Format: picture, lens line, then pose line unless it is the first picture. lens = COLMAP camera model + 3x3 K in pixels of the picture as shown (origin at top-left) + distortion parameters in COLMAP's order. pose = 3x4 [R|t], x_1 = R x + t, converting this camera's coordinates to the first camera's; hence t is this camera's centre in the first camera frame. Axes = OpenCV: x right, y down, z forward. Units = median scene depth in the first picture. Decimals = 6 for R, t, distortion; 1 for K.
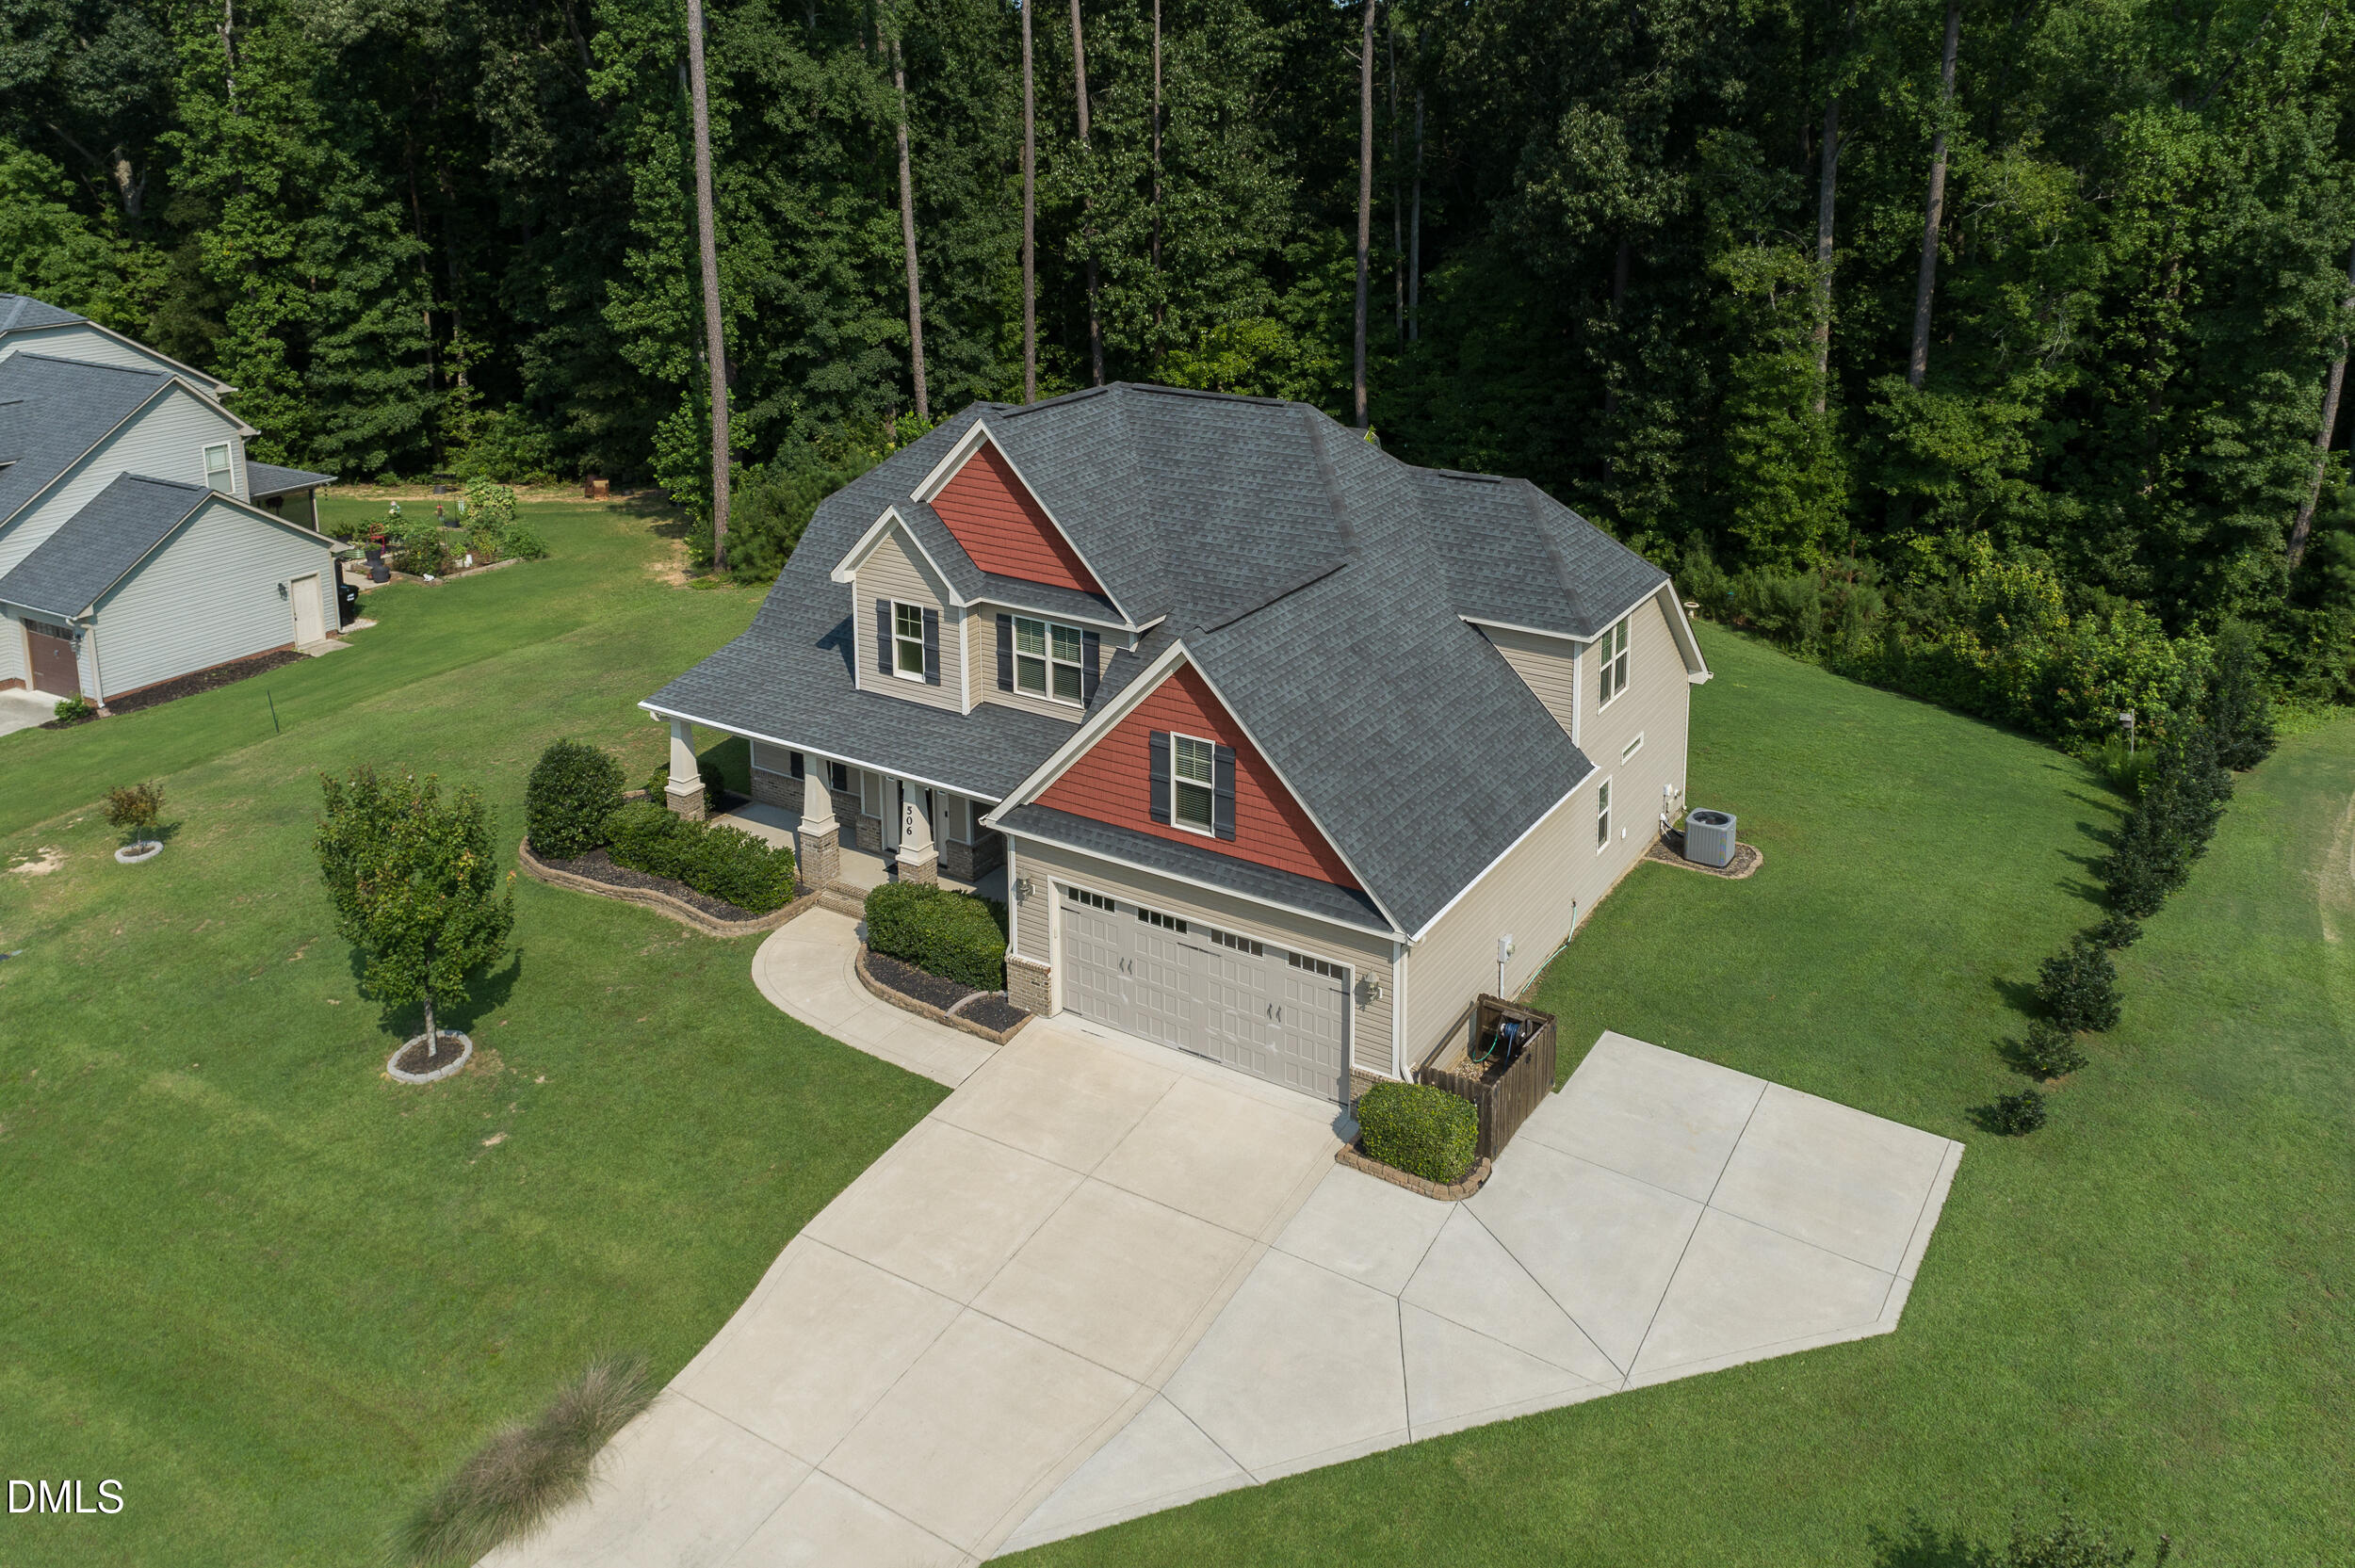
lens RADIAL K [[1739.5, 0, 1196.9], [0, 1739.5, 518.2], [0, 0, 1]] dist [0.030373, -0.002941]
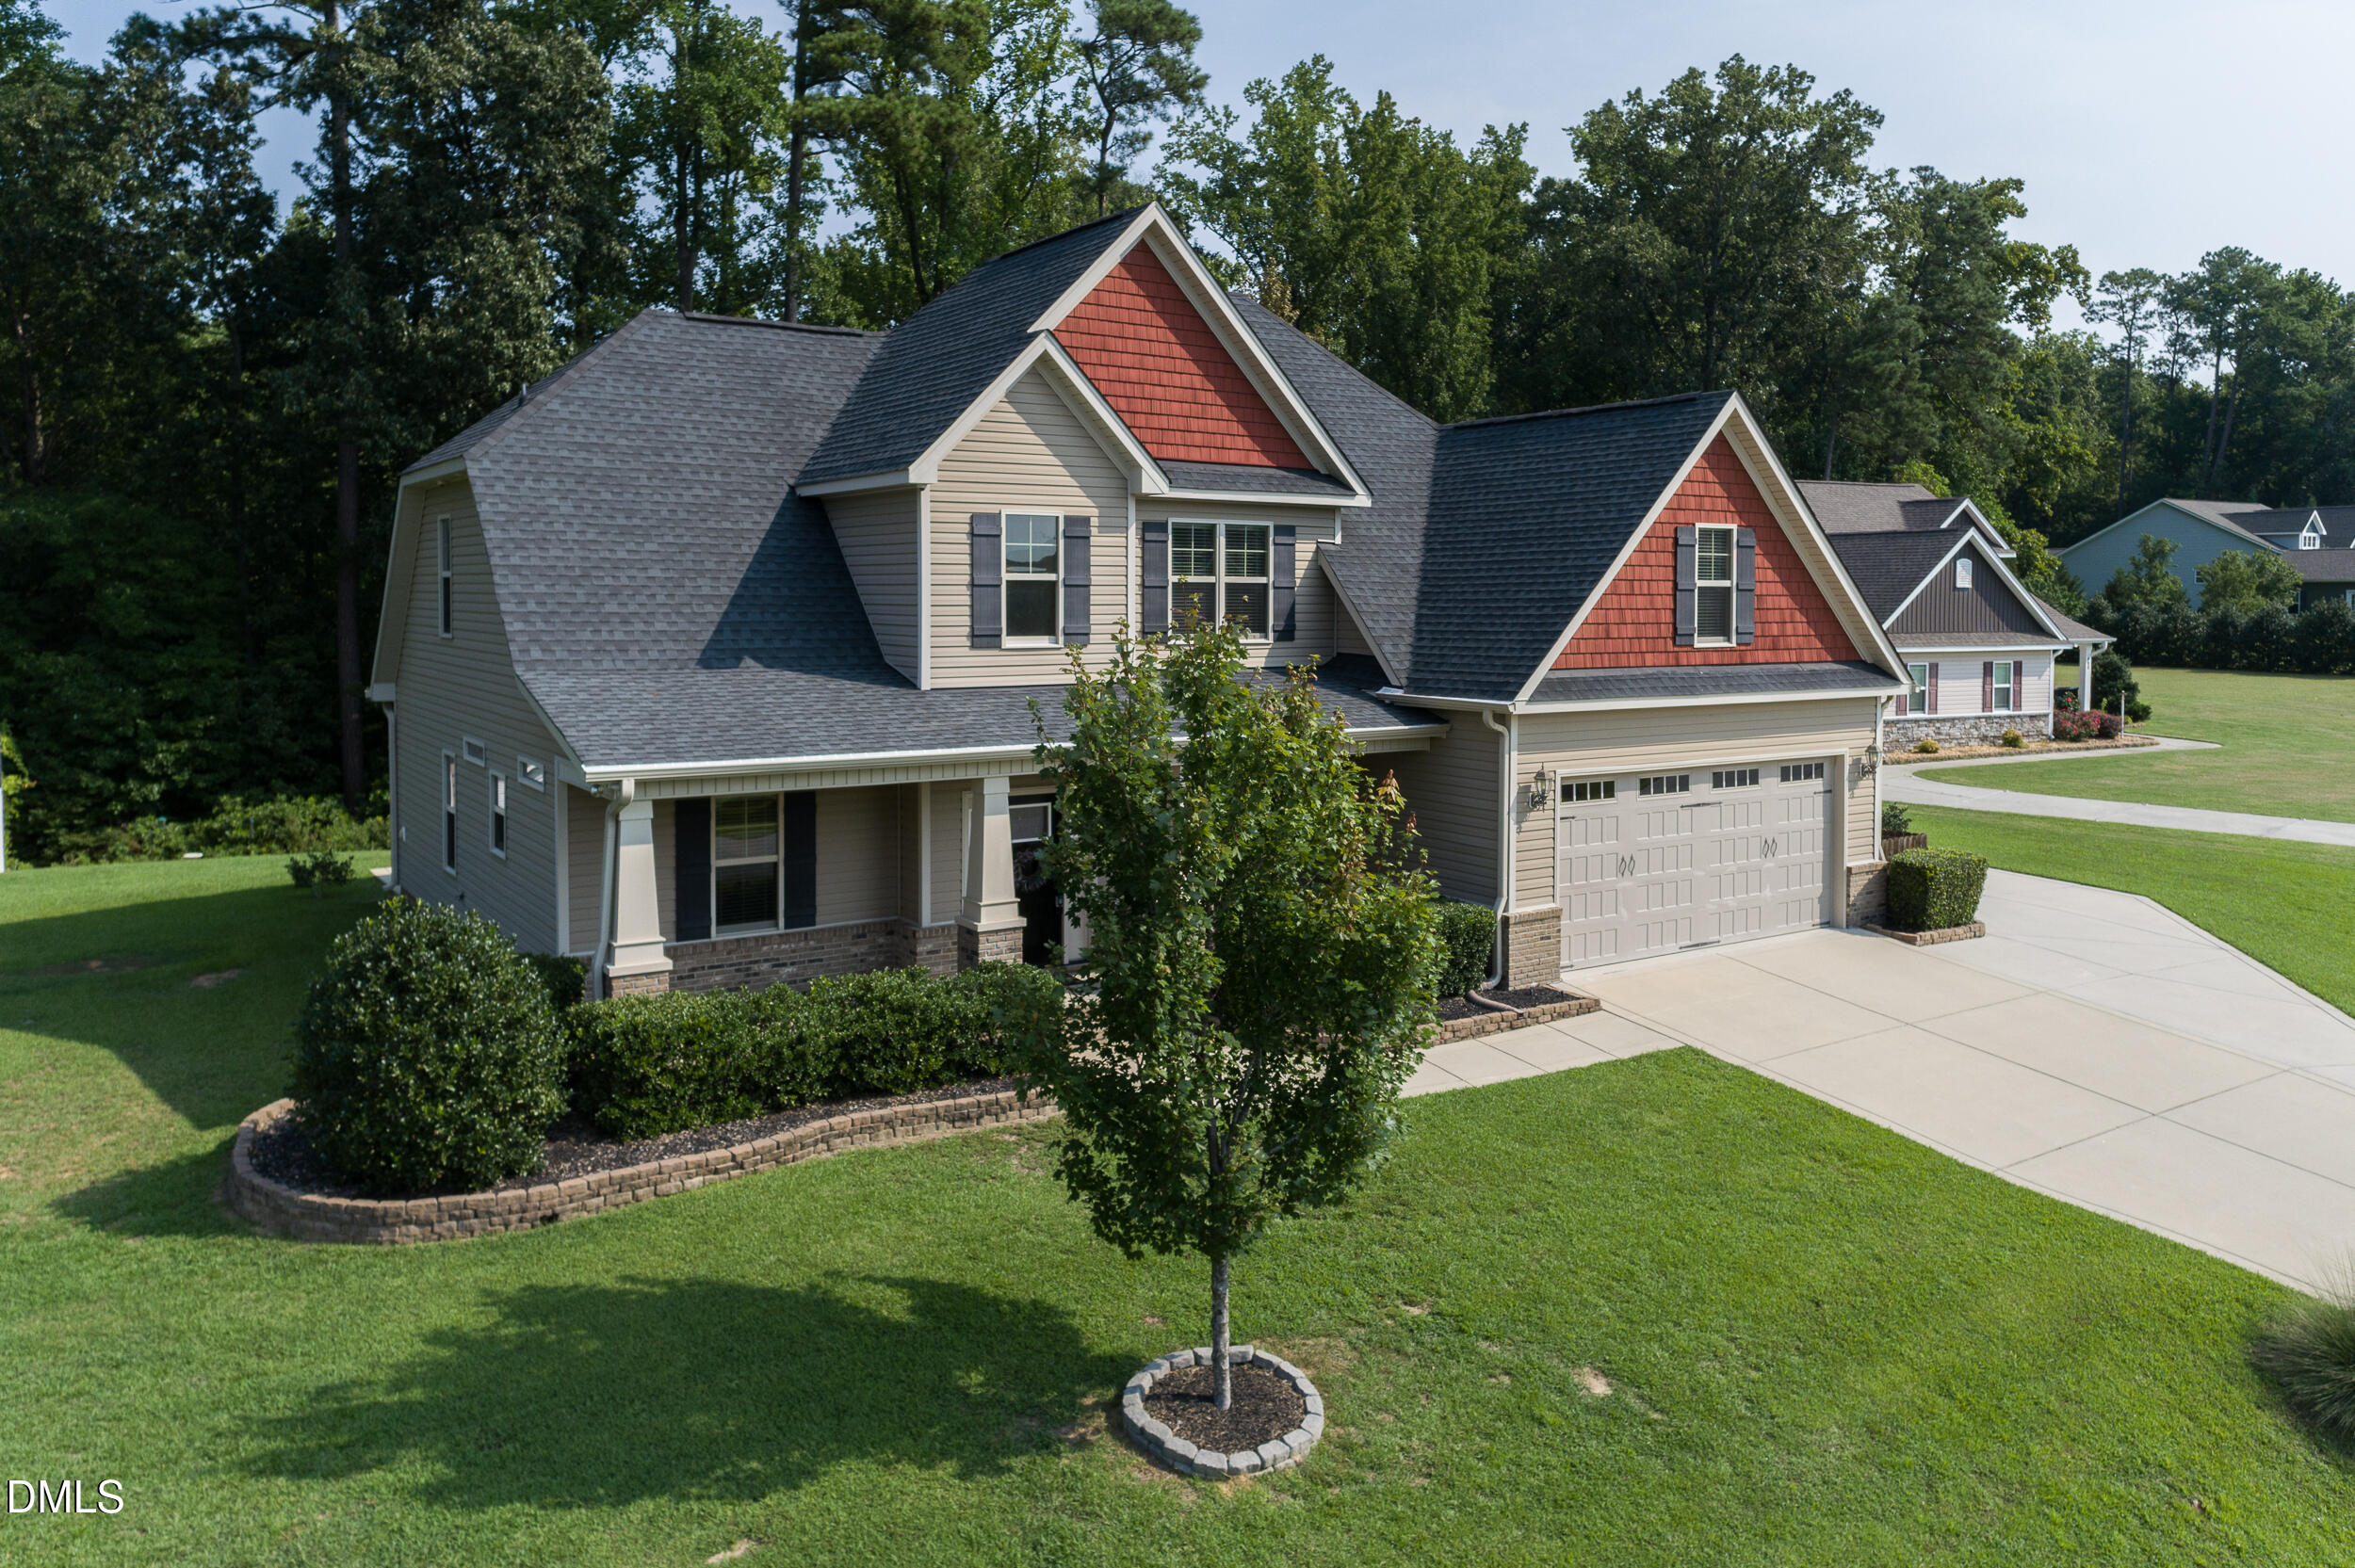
lens RADIAL K [[1639.0, 0, 1207.0], [0, 1639.0, 782.1], [0, 0, 1]] dist [0.020406, 0.018797]
pose [[0.395333, -0.081134, 0.914948, -0.681823], [0.229461, 0.973233, -0.012844, 0.163958], [-0.889415, 0.215022, 0.403368, 0.757385]]
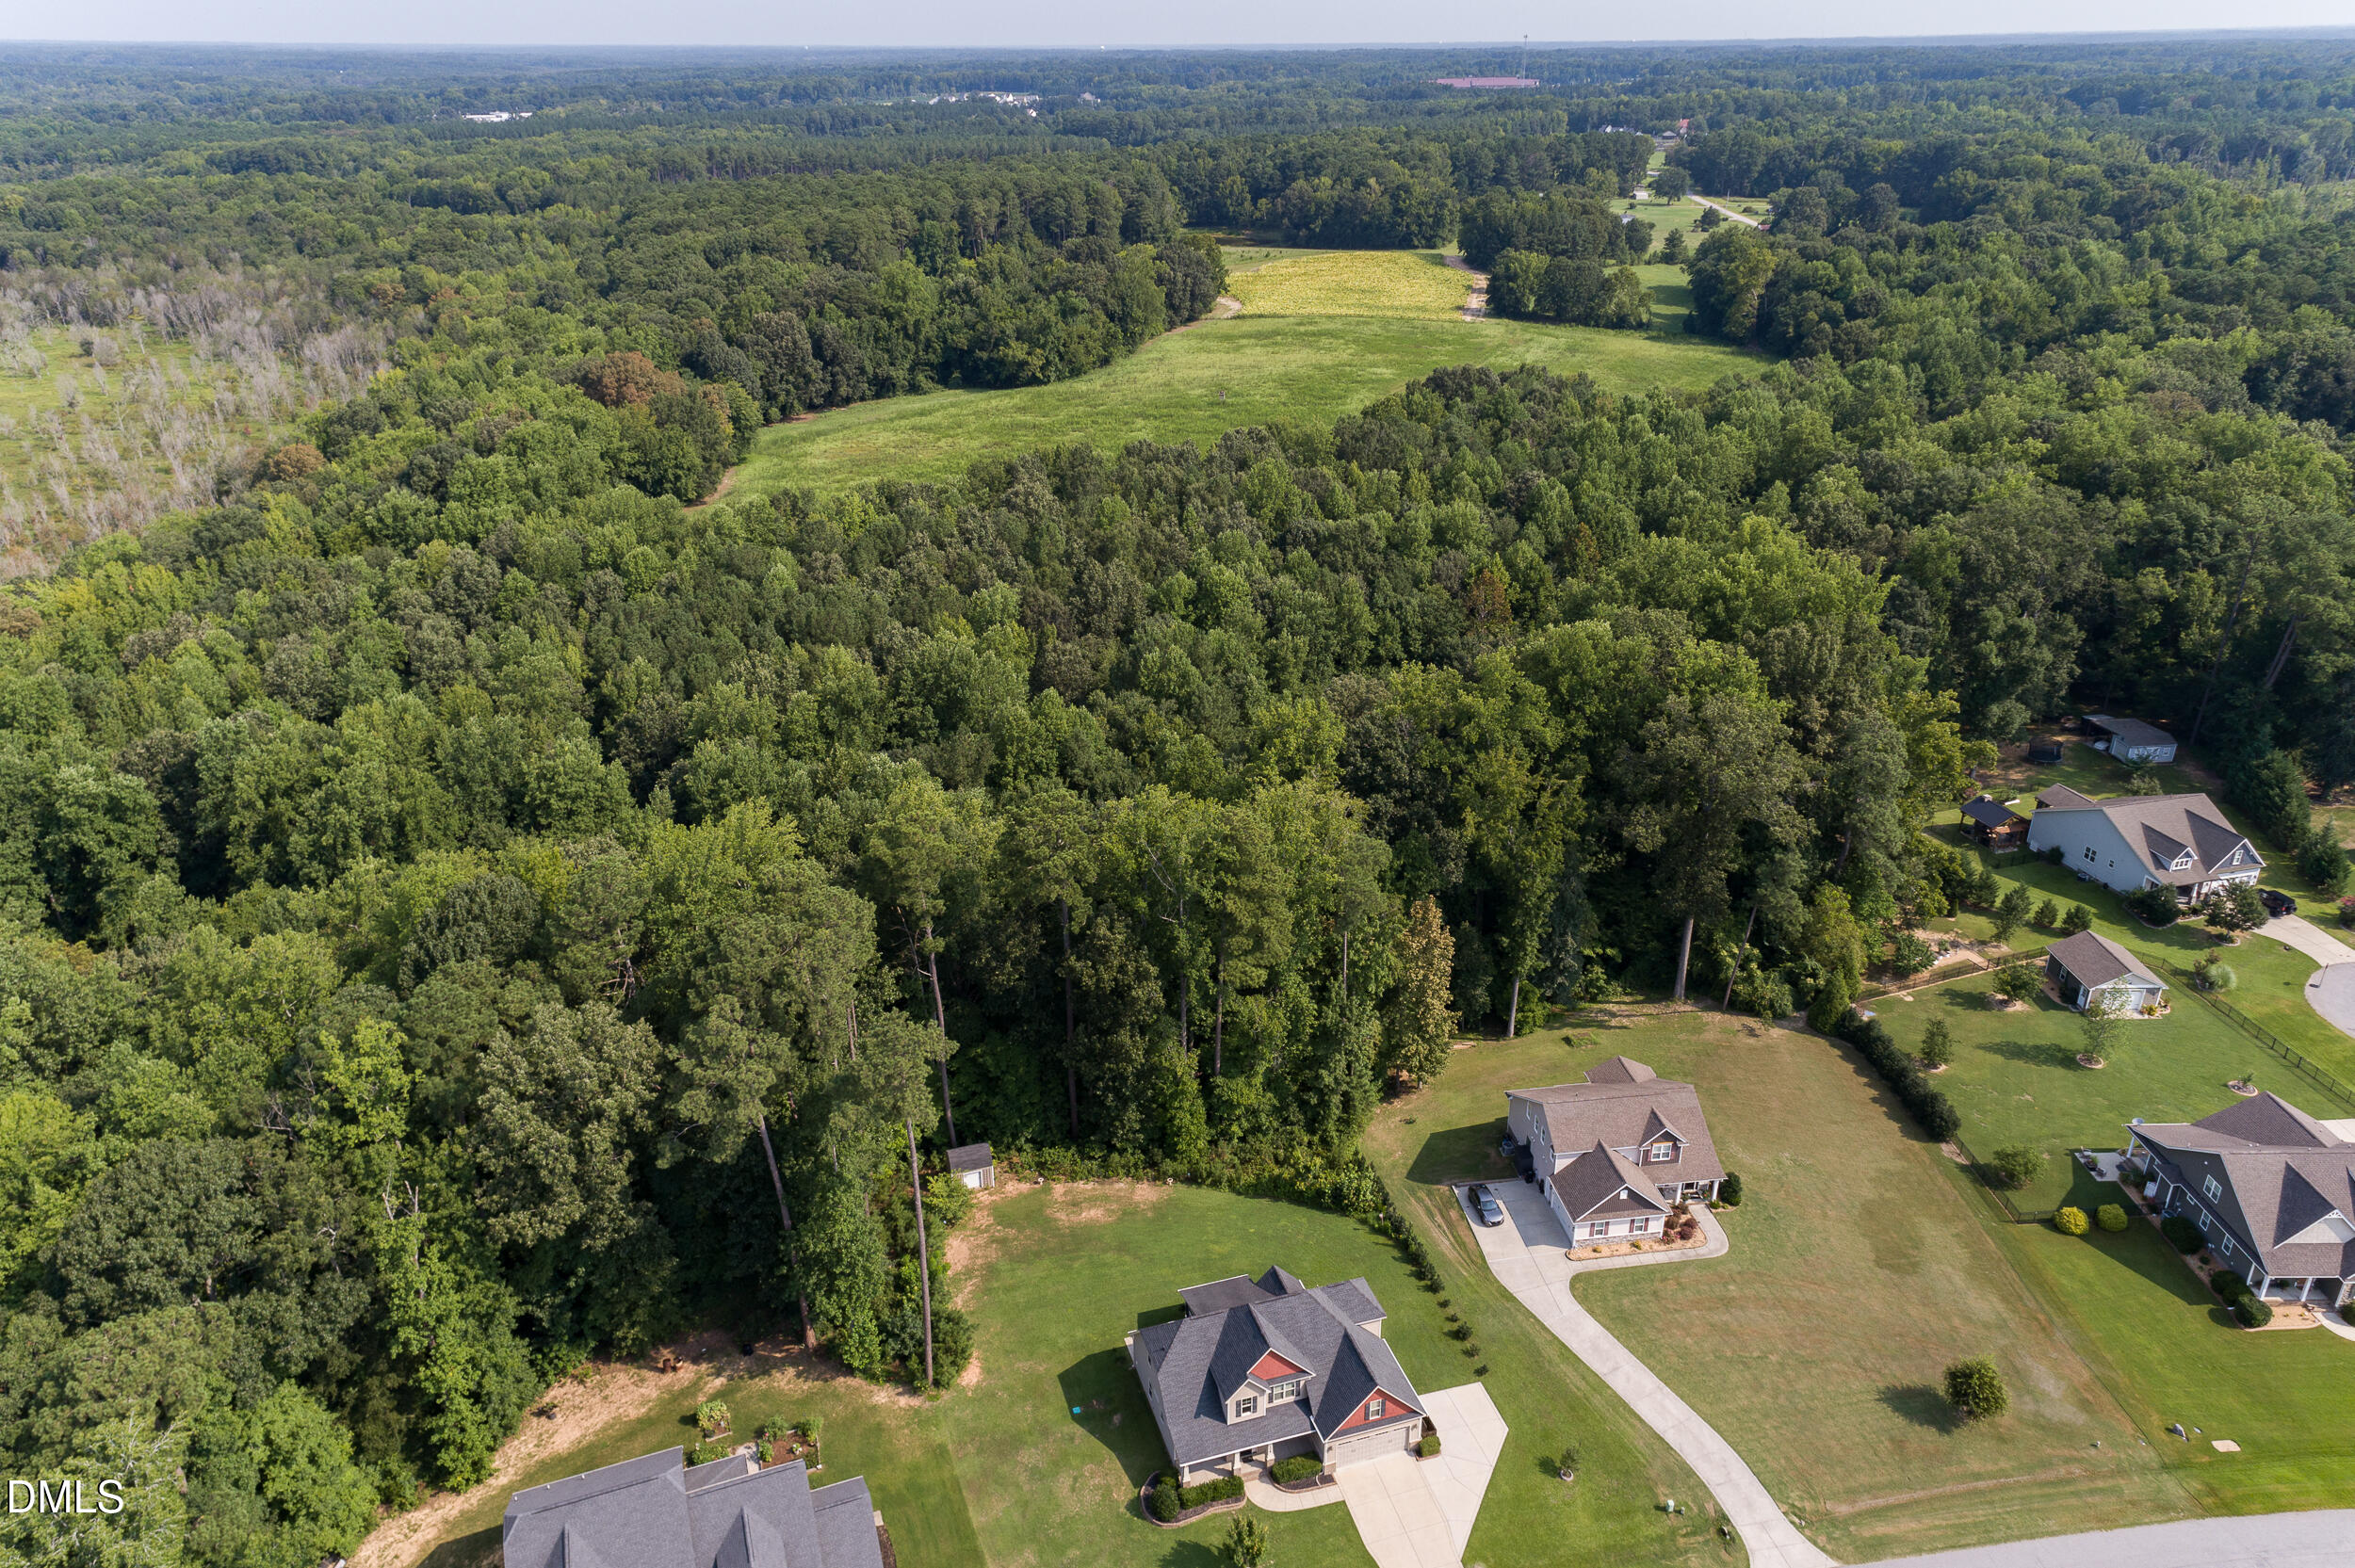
lens RADIAL K [[1639.0, 0, 1124.6], [0, 1639.0, 776.1], [0, 0, 1]] dist [0.020406, 0.018797]
pose [[0.654134, -0.332179, 0.679533, -2.283765], [0.200625, 0.942422, 0.267562, -2.190547], [-0.729286, -0.038690, 0.683114, -1.128323]]
